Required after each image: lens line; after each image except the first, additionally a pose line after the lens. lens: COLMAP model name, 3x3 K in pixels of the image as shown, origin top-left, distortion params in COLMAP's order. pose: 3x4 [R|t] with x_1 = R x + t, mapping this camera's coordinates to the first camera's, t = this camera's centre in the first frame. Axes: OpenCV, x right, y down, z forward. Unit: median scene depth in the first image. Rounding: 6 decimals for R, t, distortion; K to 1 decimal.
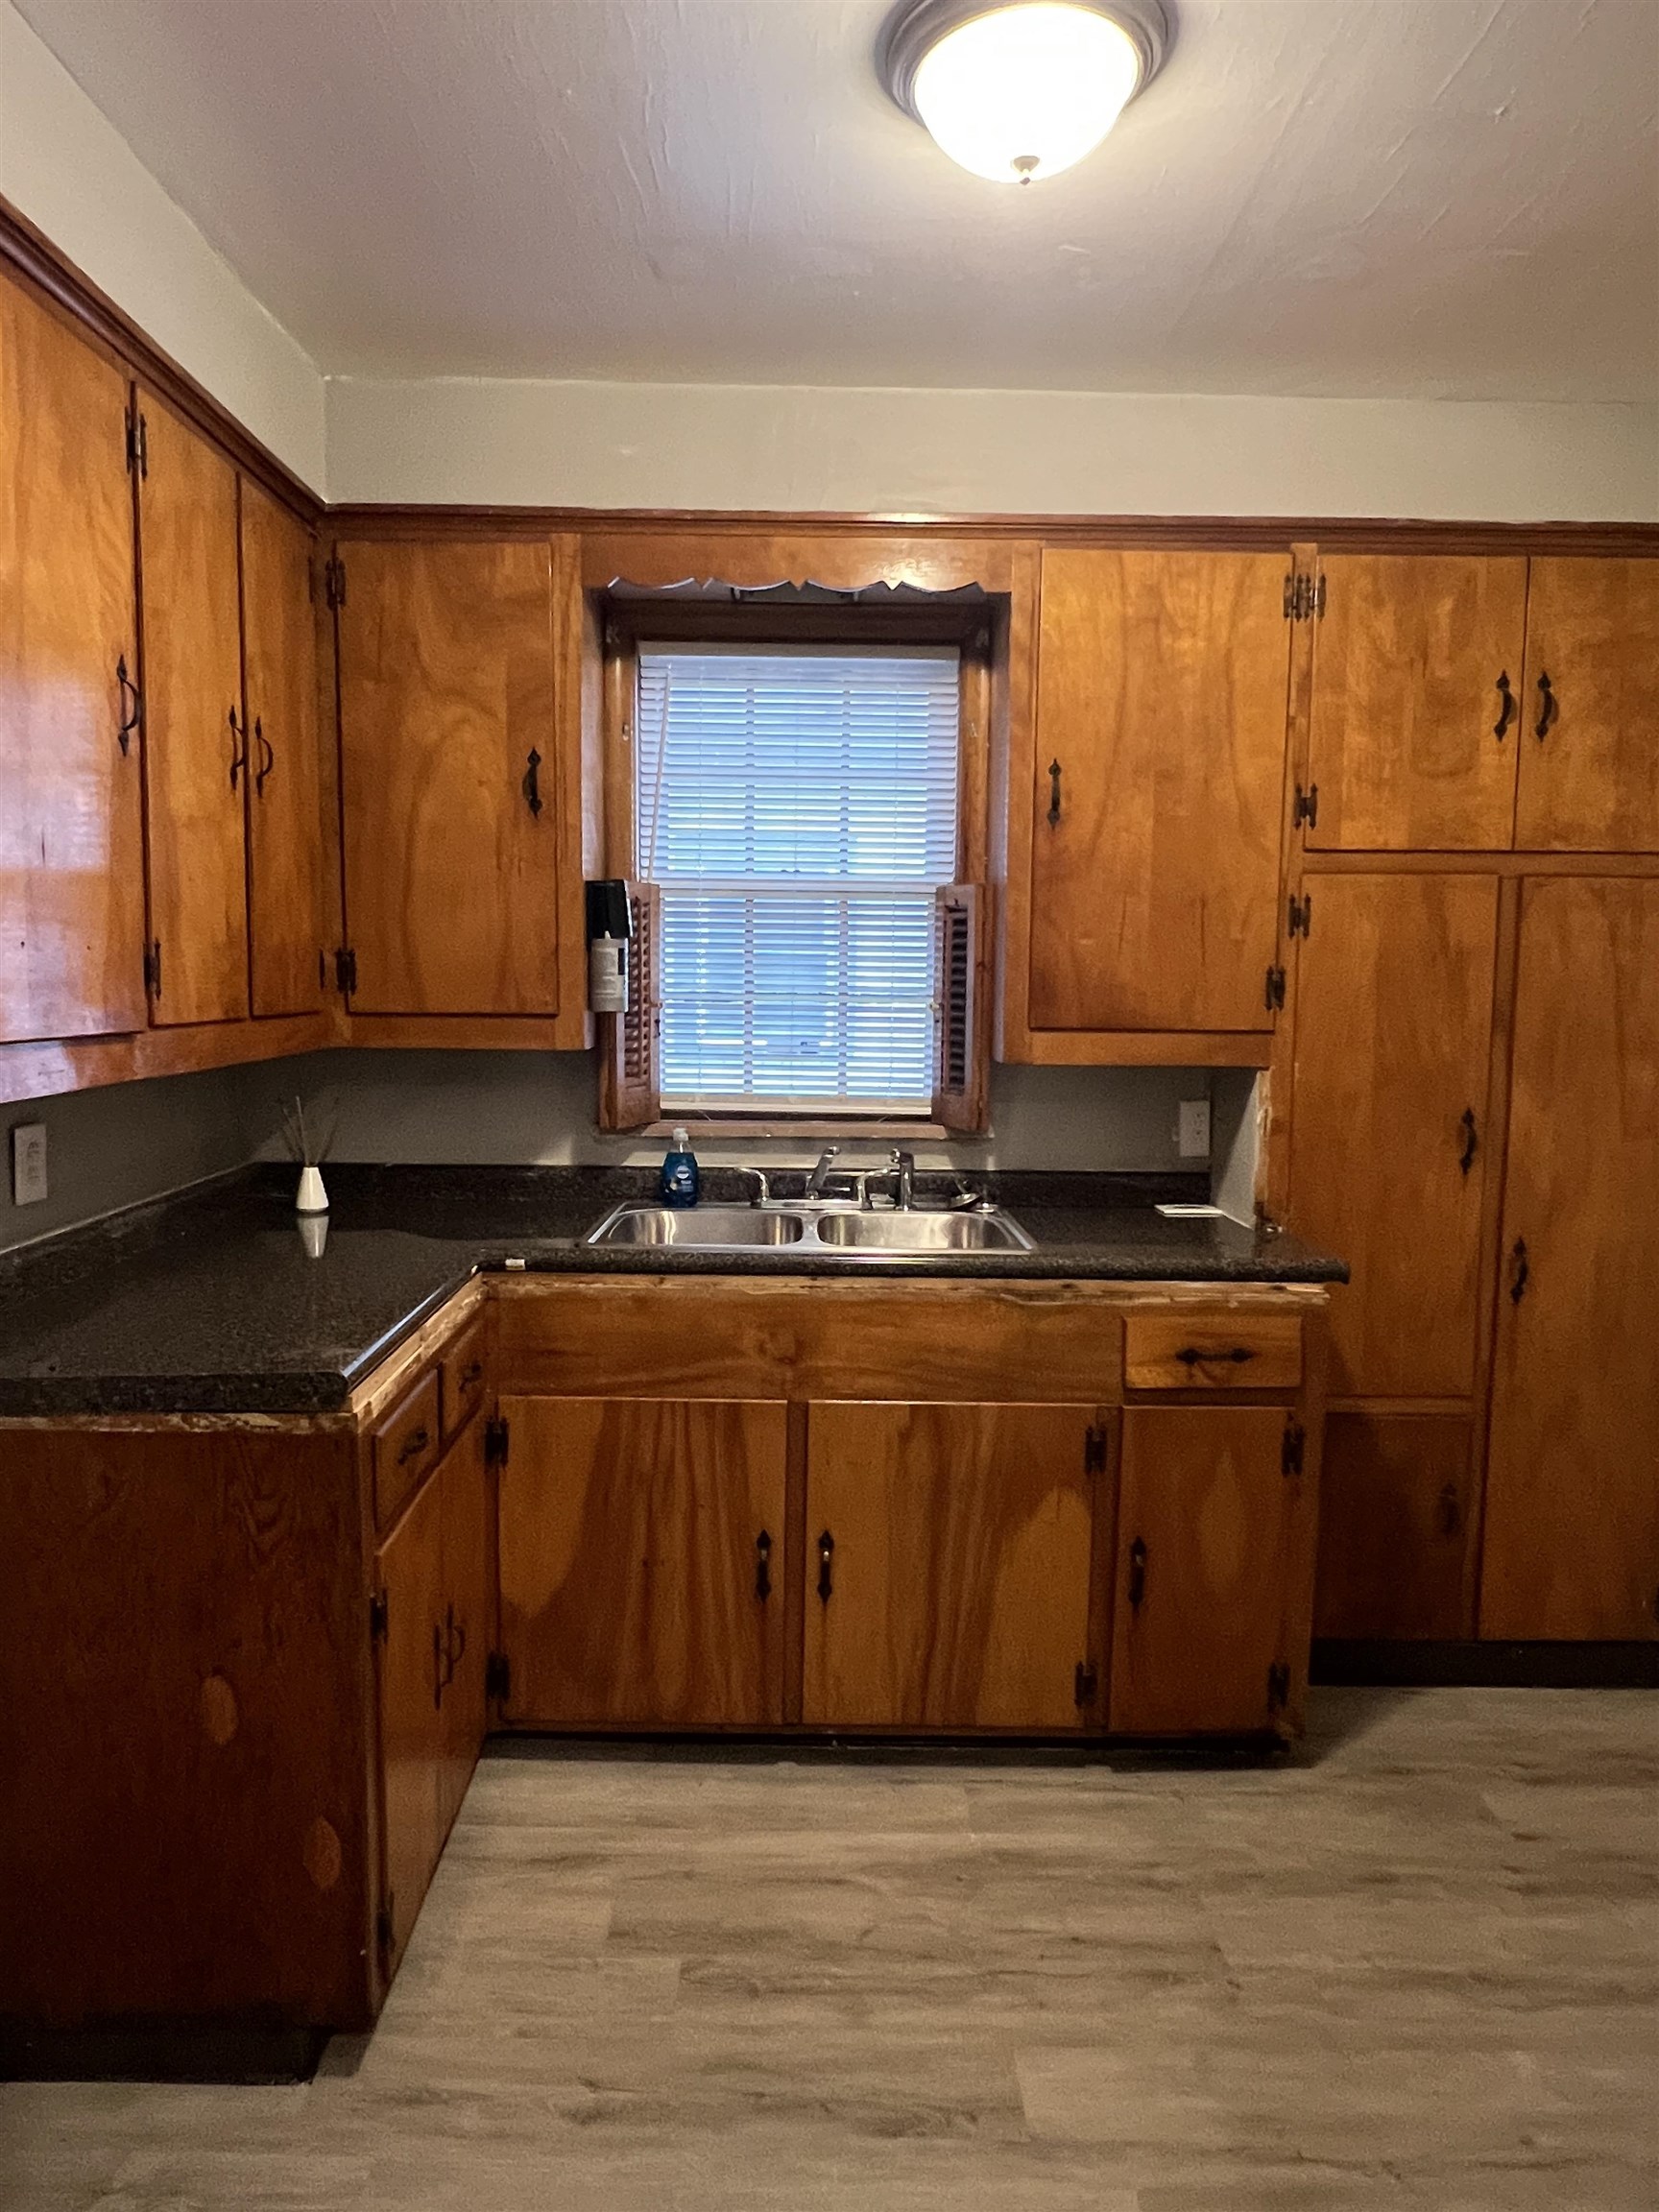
lens RADIAL K [[1382.9, 0, 829.5], [0, 1382.9, 1106.0], [0, 0, 1]] dist [-0.004576, -0.004061]
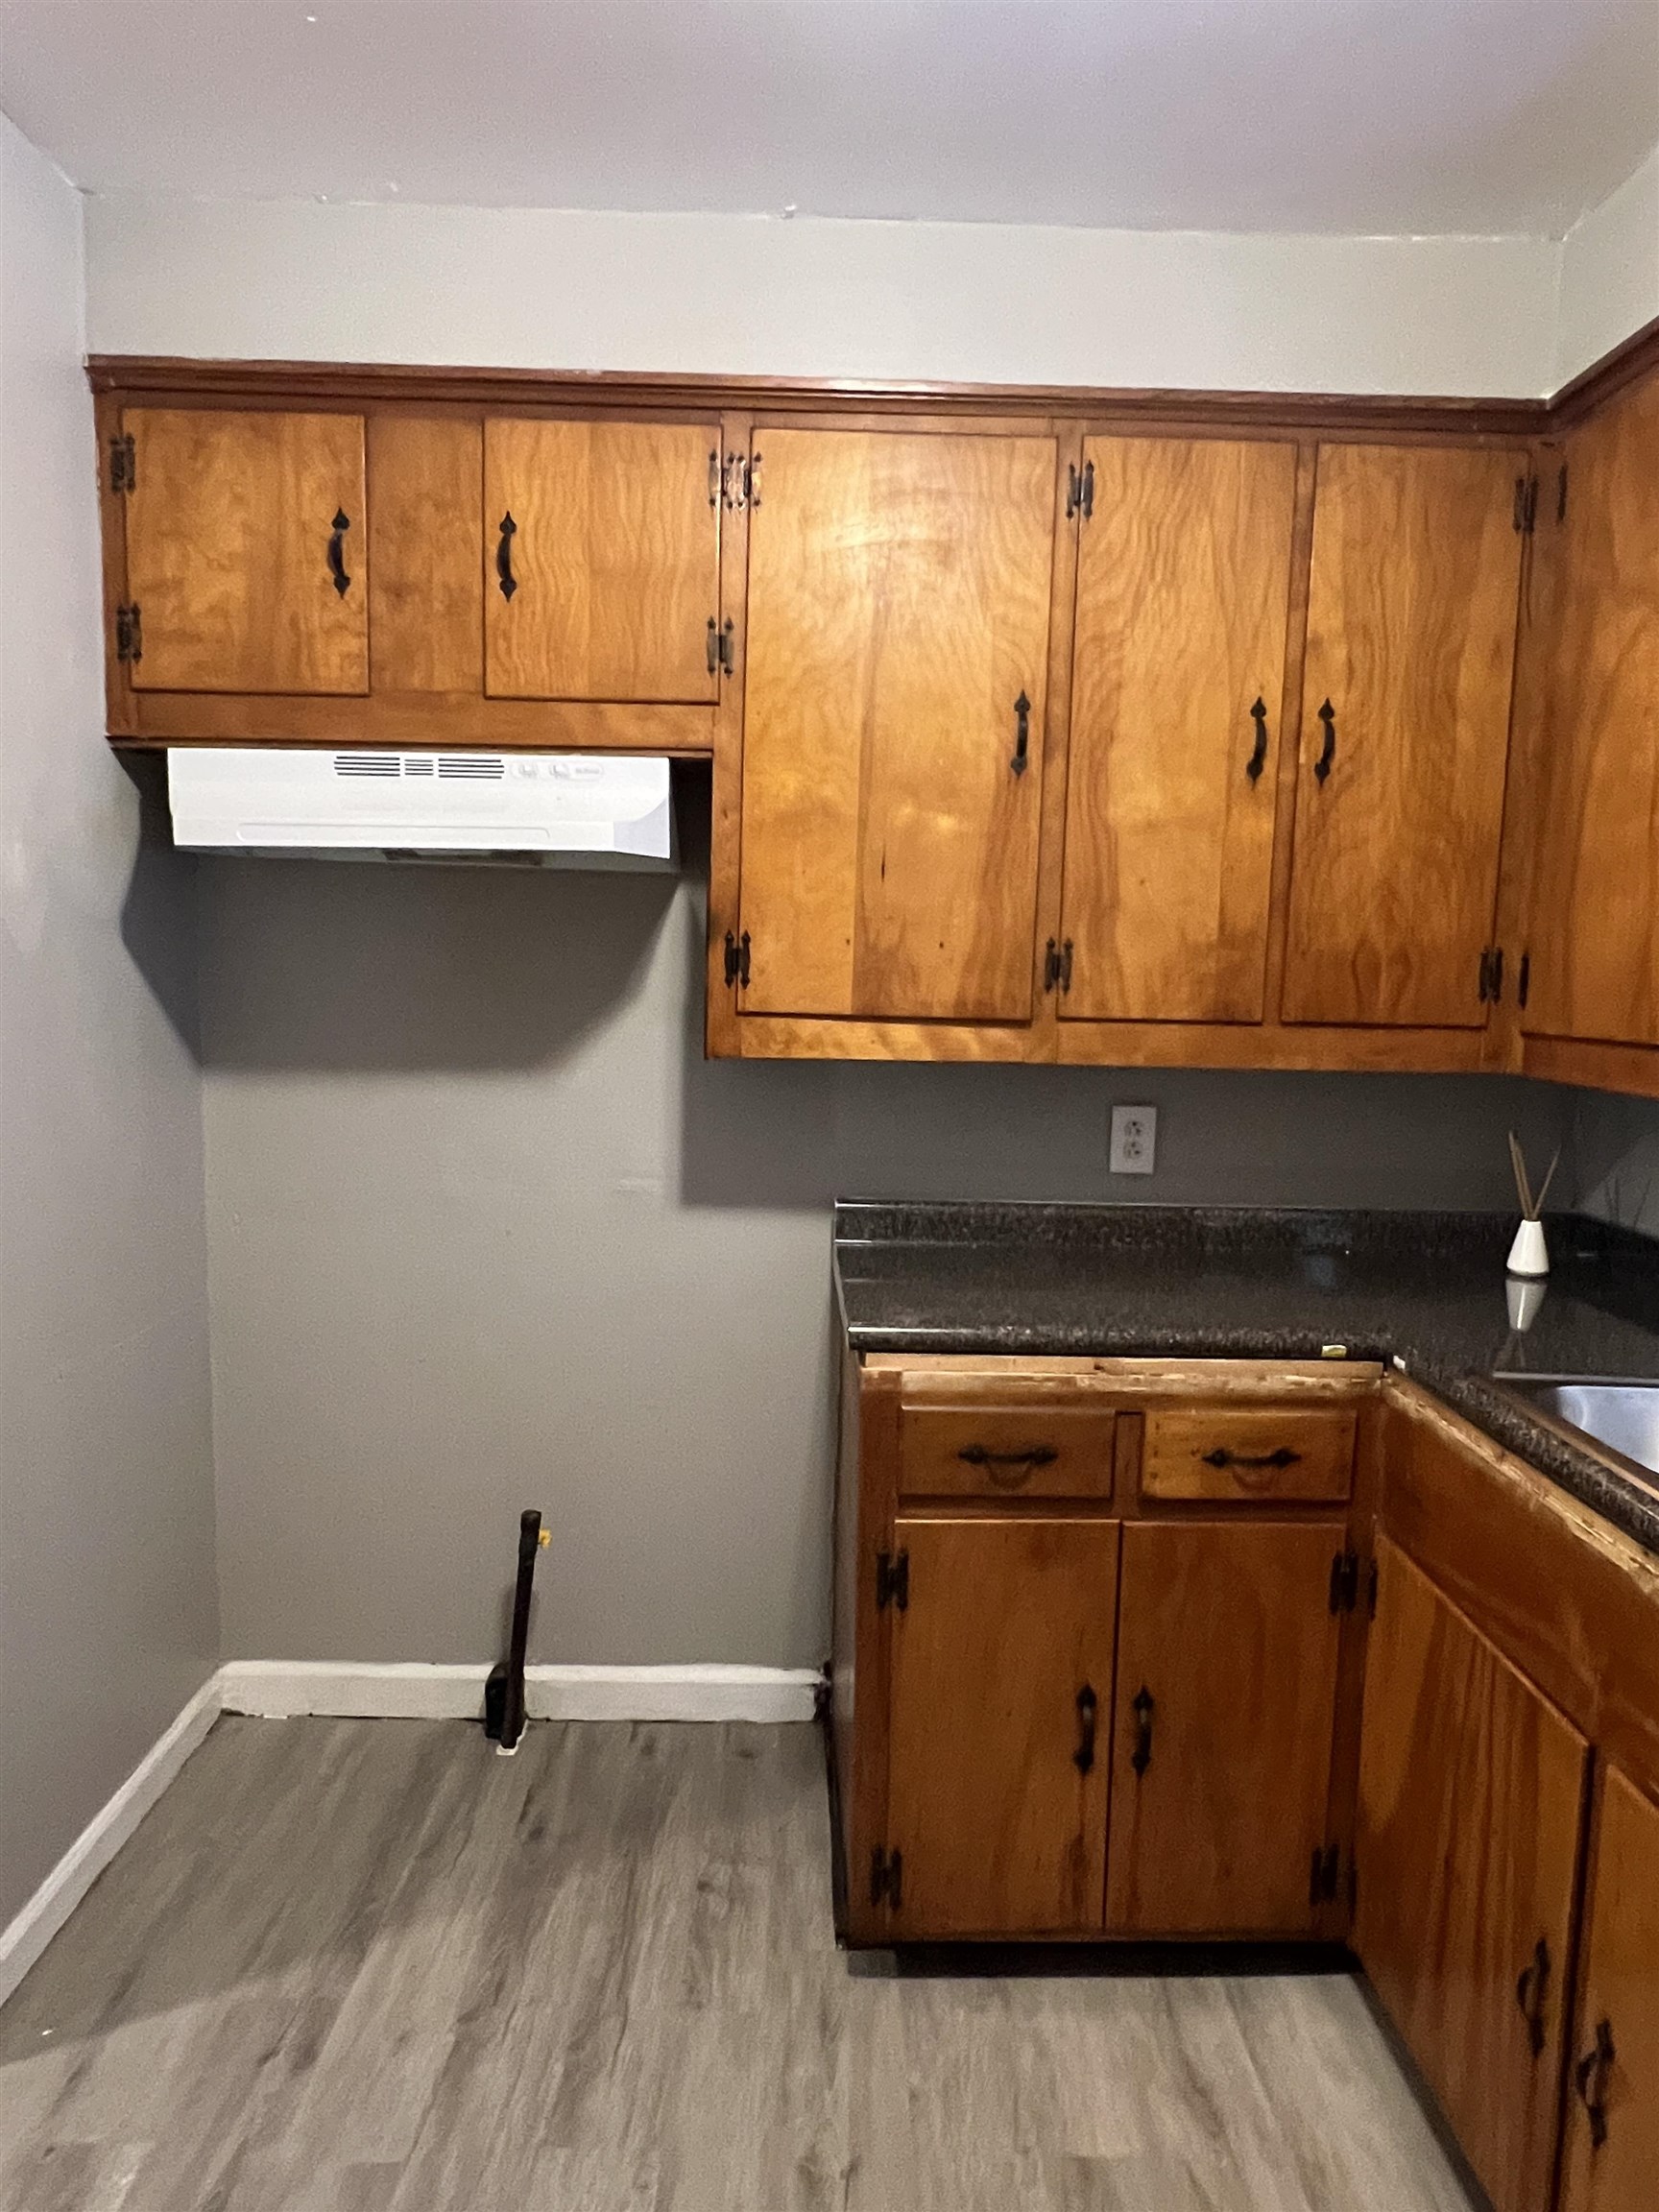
lens RADIAL K [[1382.9, 0, 829.5], [0, 1382.9, 1106.0], [0, 0, 1]] dist [-0.004576, -0.004061]
pose [[0.001045, 0.097007, -0.995283, 0.547891], [-0.125009, 0.987489, 0.096116, -0.062737], [0.992155, 0.124318, 0.013159, 0.720544]]
